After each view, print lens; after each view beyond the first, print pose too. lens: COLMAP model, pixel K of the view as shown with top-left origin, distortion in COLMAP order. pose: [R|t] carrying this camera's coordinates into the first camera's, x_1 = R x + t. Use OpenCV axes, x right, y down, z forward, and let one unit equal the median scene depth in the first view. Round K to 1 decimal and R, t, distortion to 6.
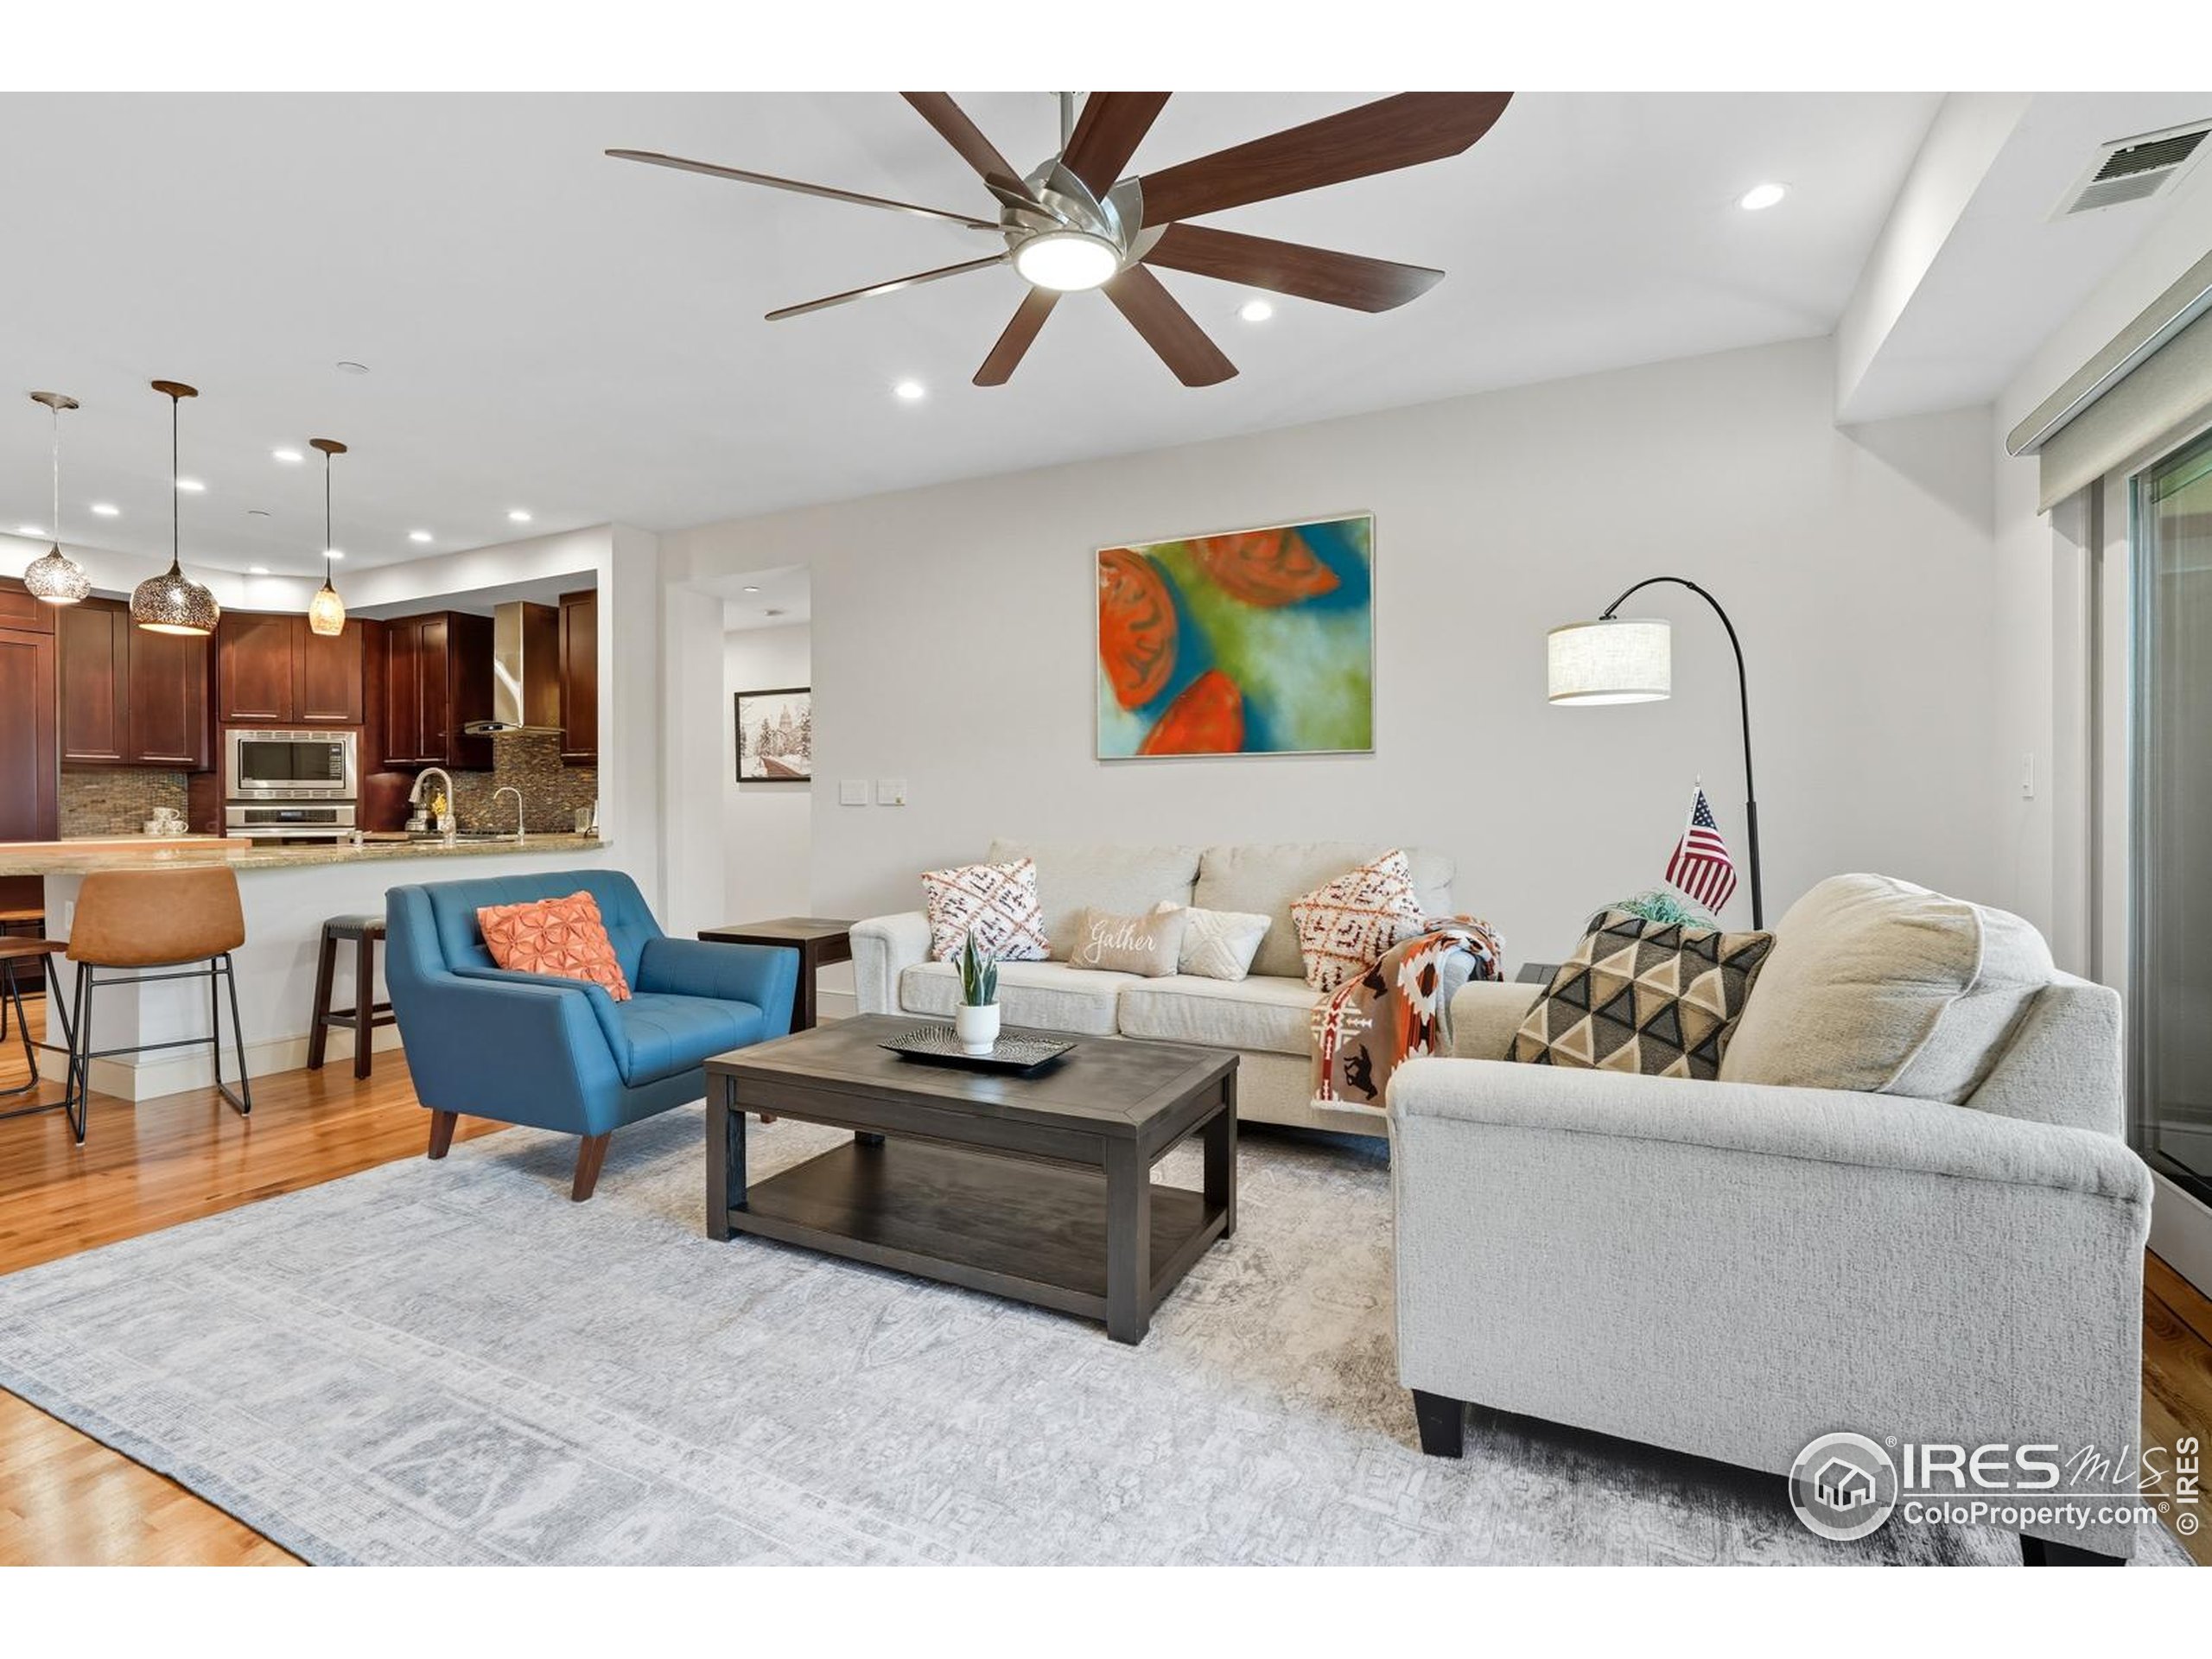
lens RADIAL K [[1000.0, 0, 1104.2], [0, 1000.0, 791.2], [0, 0, 1]] dist [-0.001295, -0.000185]
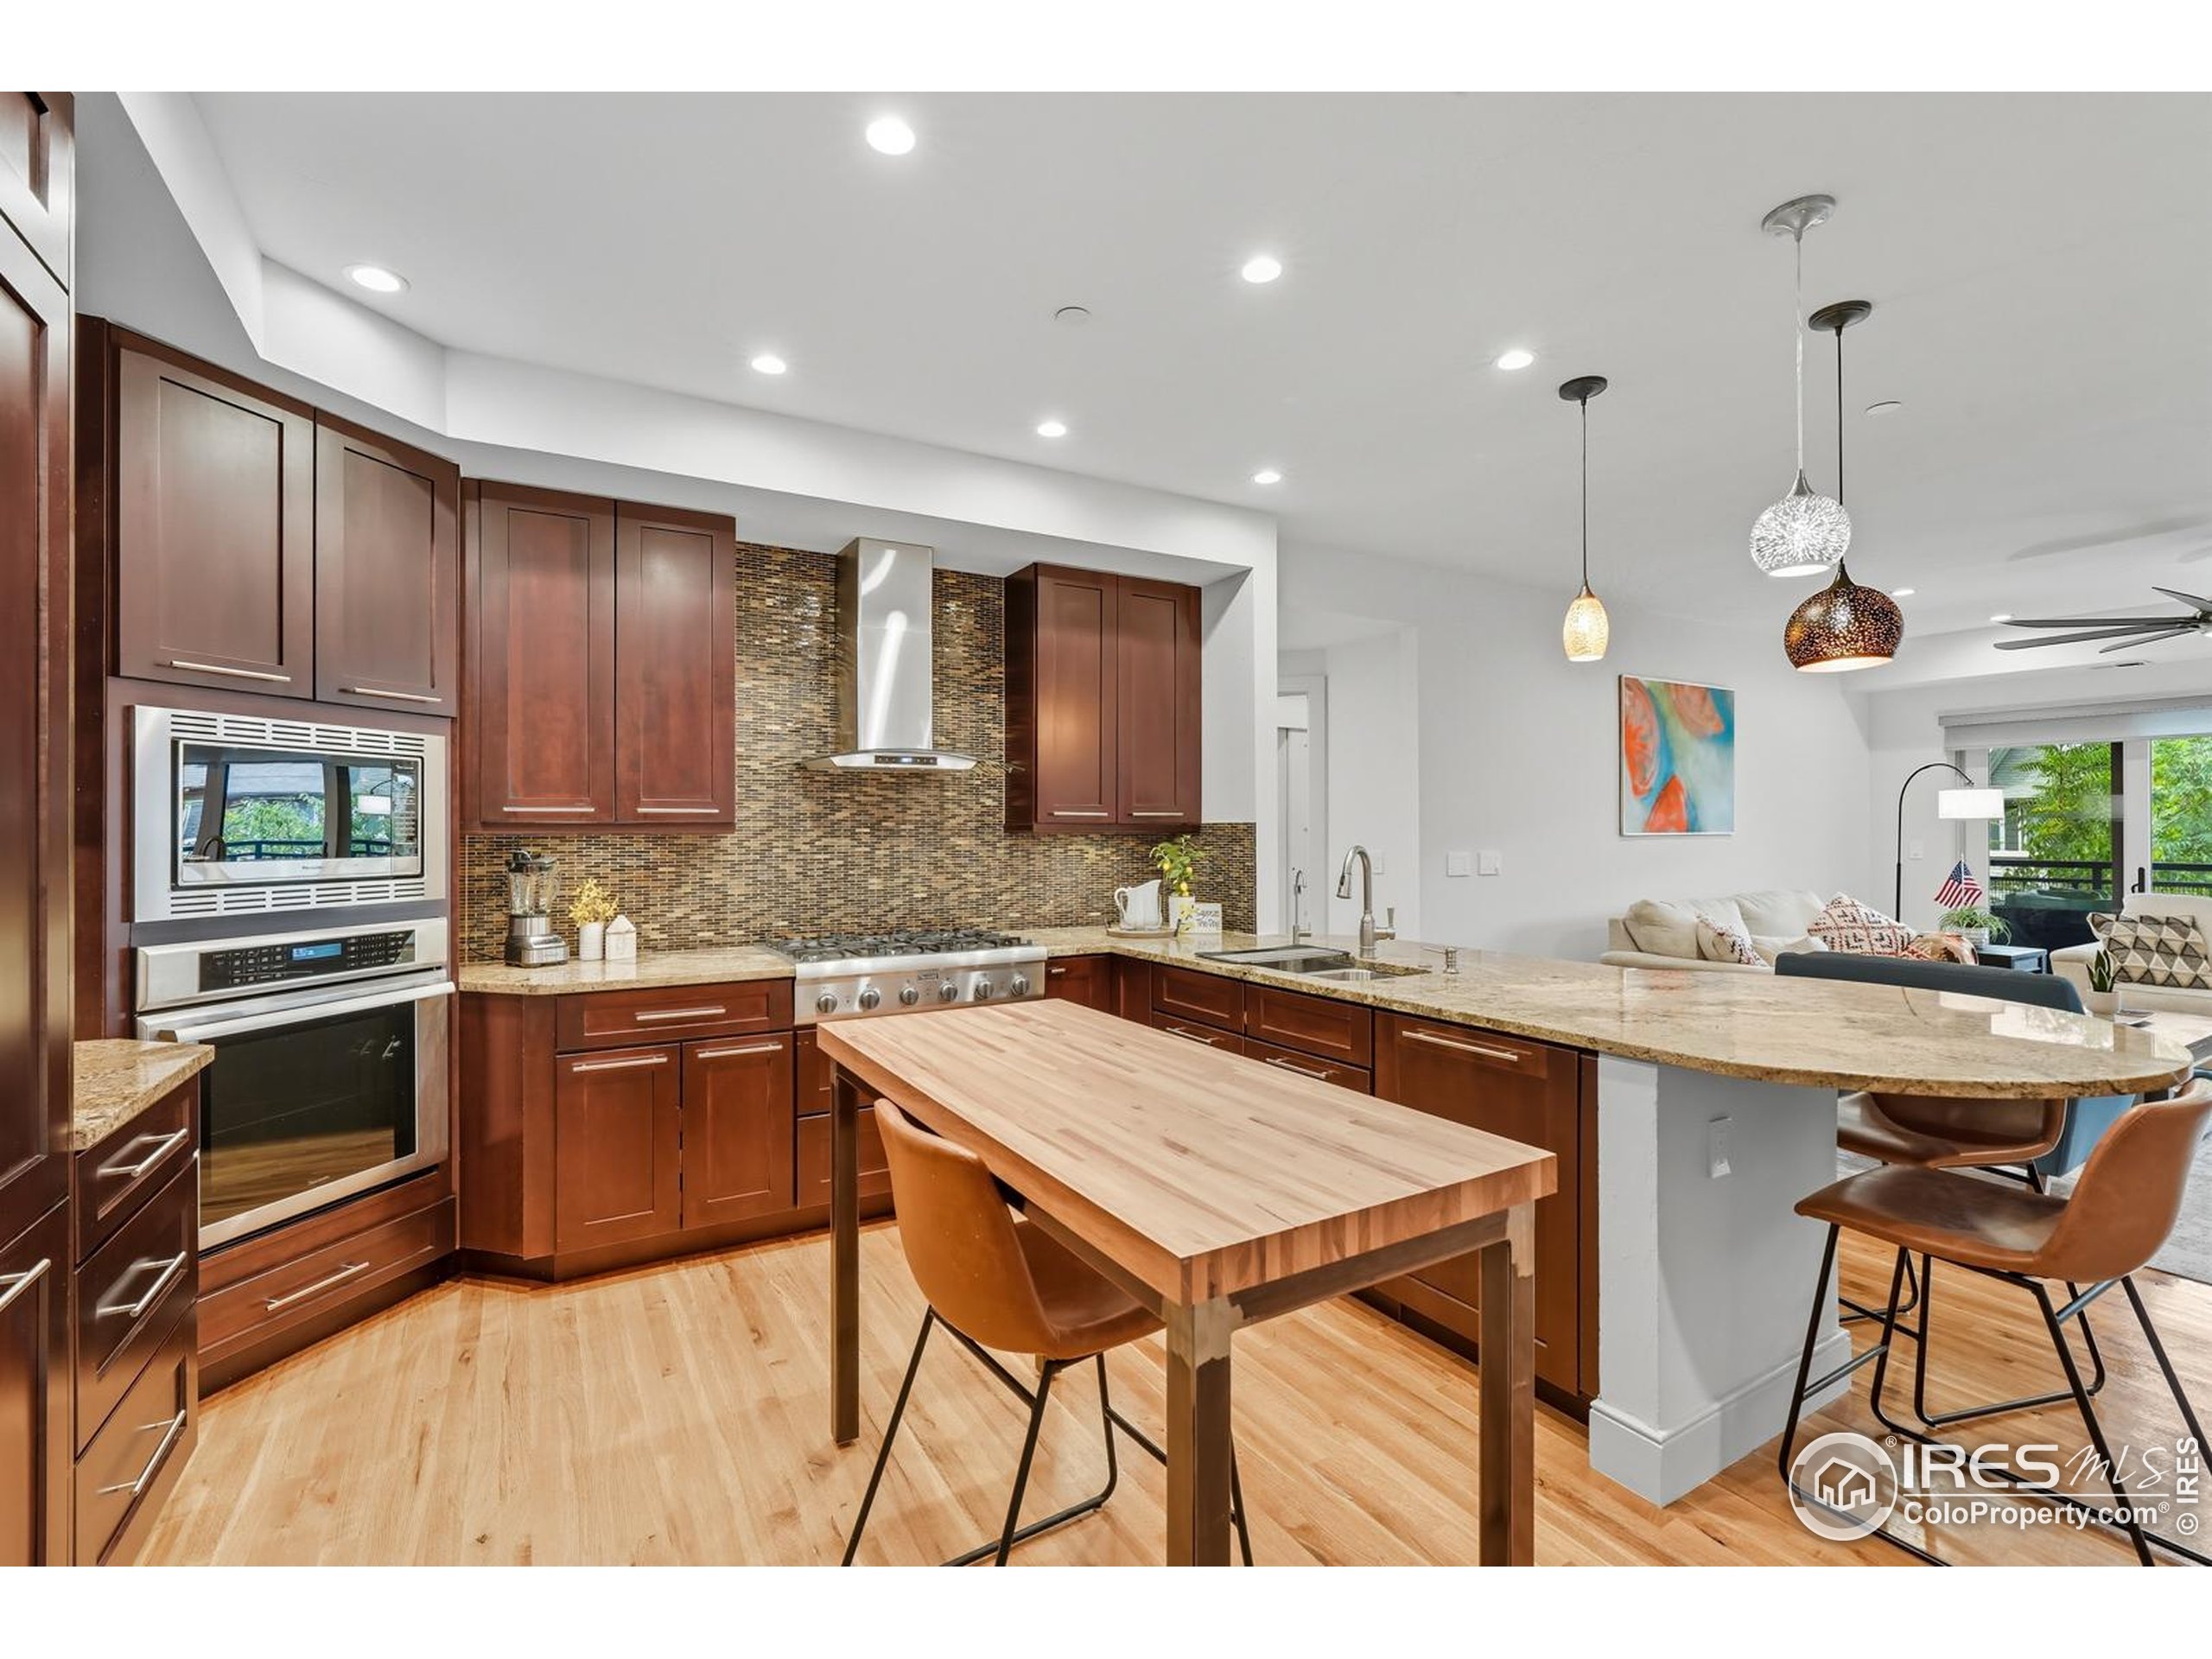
lens RADIAL K [[999.8, 0, 1106.0], [0, 999.8, 829.5], [0, 0, 1]] dist [-0.001301, -0.000308]
pose [[0.535139, 0.001519, 0.844763, -0.967474], [-0.003146, 0.999995, 0.000195, -0.022670], [-0.844758, -0.002762, 0.535141, 0.560100]]
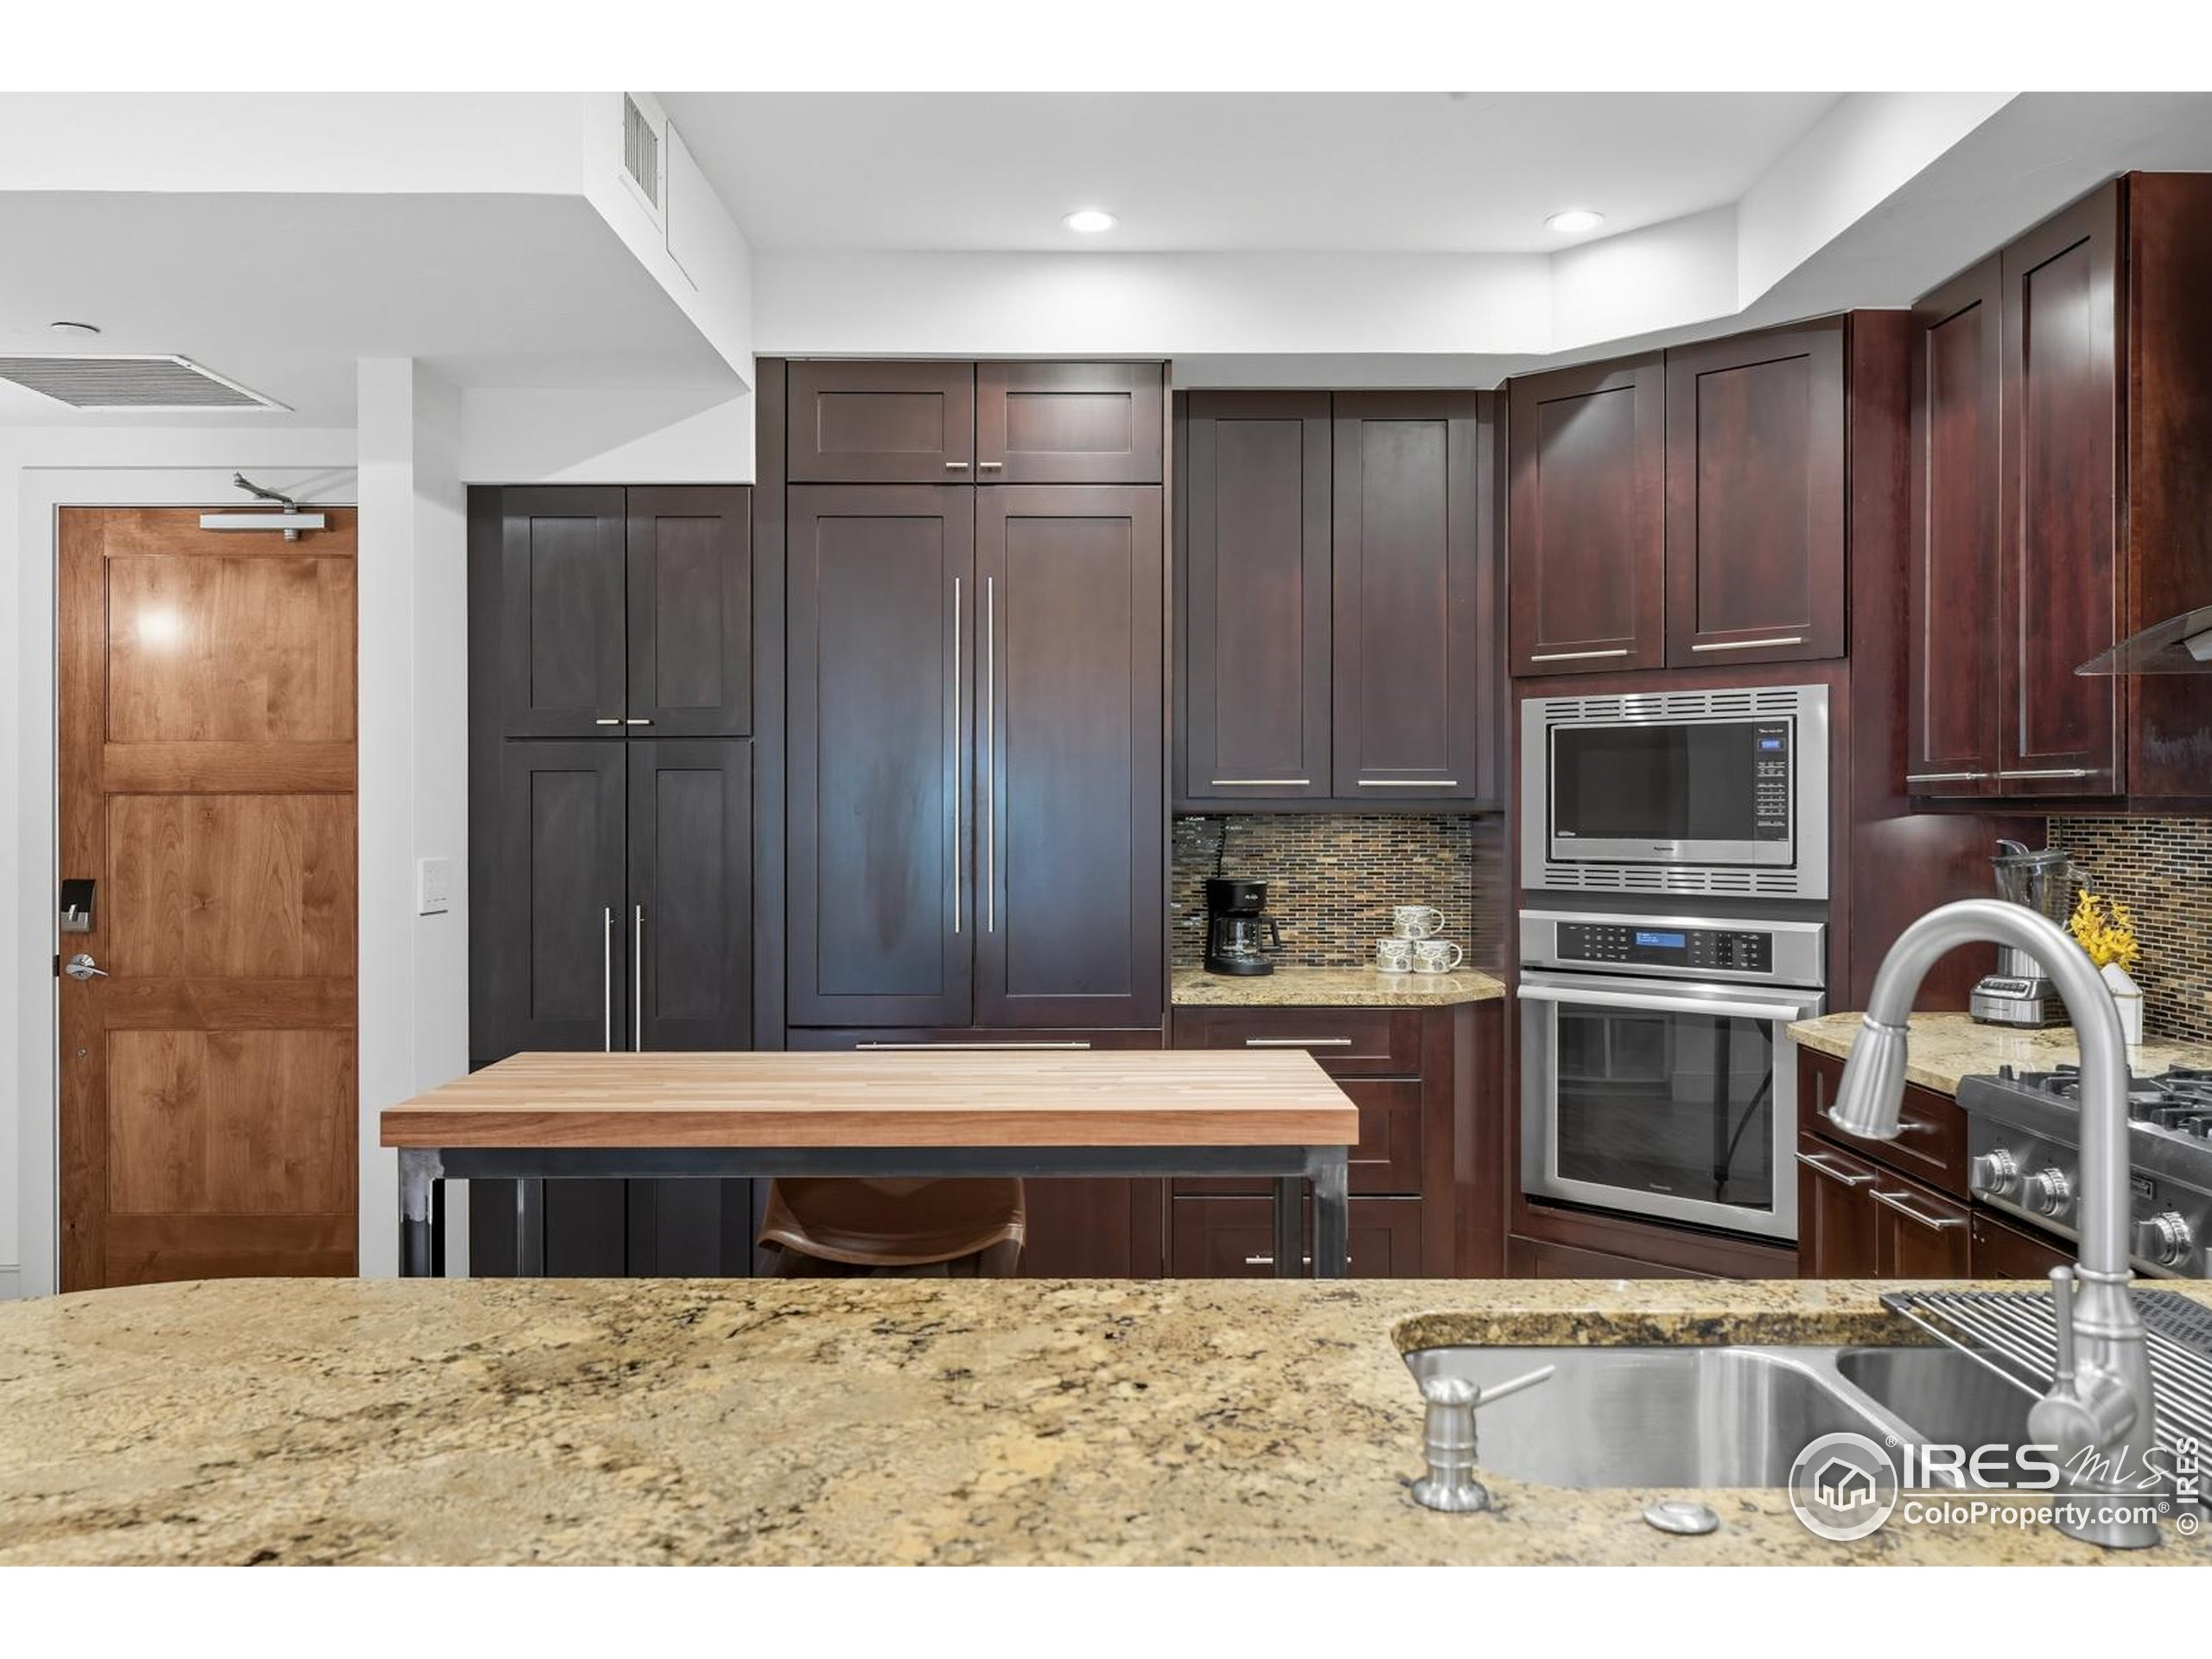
lens RADIAL K [[1743.8, 0, 1104.5], [0, 1743.8, 801.7], [0, 0, 1]] dist [0.000817, -0.000585]
pose [[0.454843, -0.000102, -0.890572, -0.375904], [-0.001068, 0.999999, -0.000660, -0.022820], [0.890571, 0.001252, 0.454842, 0.565661]]
